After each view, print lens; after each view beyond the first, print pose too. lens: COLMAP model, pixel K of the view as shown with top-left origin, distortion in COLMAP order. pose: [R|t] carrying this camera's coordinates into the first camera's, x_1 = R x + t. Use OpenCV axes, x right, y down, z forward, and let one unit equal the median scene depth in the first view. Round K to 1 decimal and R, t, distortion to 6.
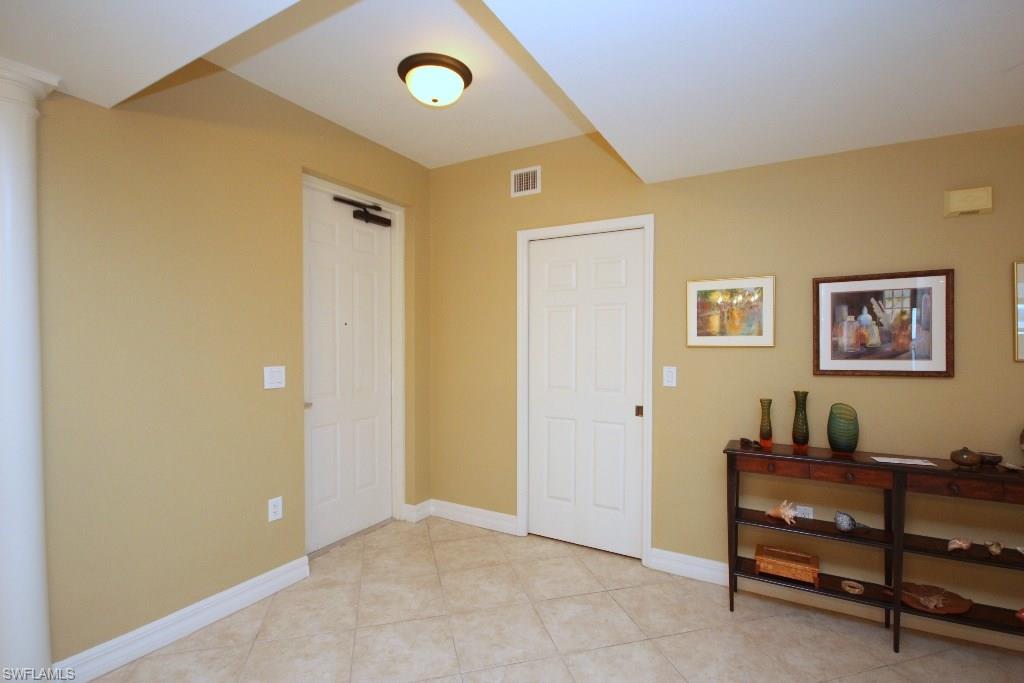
lens RADIAL K [[470.4, 0, 510.8], [0, 470.4, 342.6], [0, 0, 1]] dist [-0.010399, 0.000257]
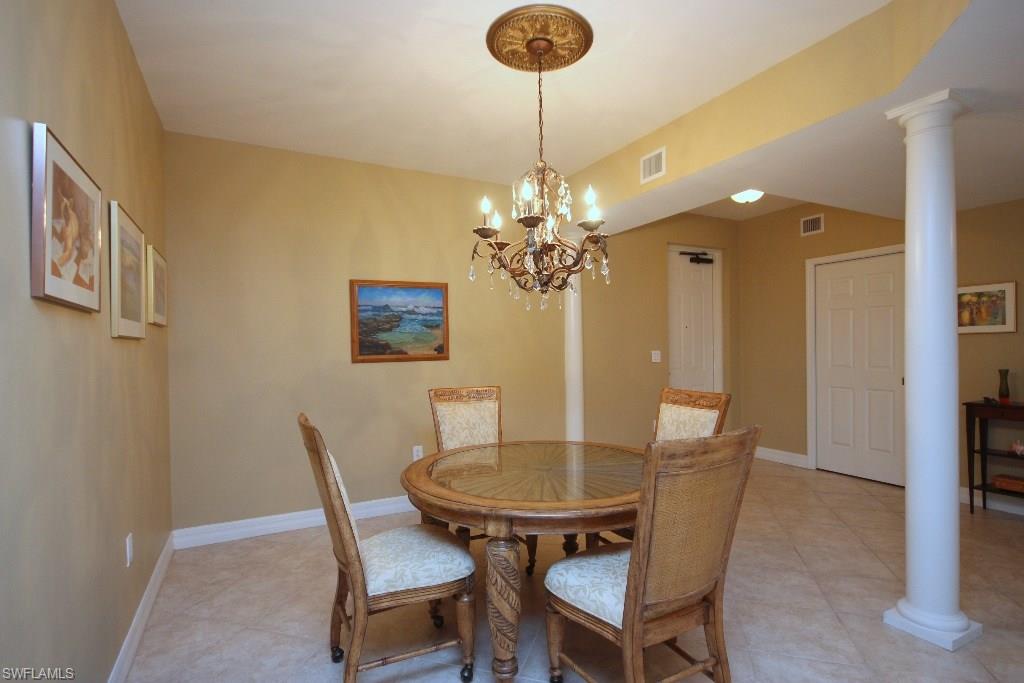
lens RADIAL K [[470.4, 0, 513.9], [0, 470.4, 347.5], [0, 0, 1]] dist [-0.010399, 0.000257]
pose [[0.830613, -0.006401, -0.556813, 0.070421], [0.007251, 0.999973, -0.000680, 0.032966], [0.556803, -0.003473, 0.830638, -0.734578]]
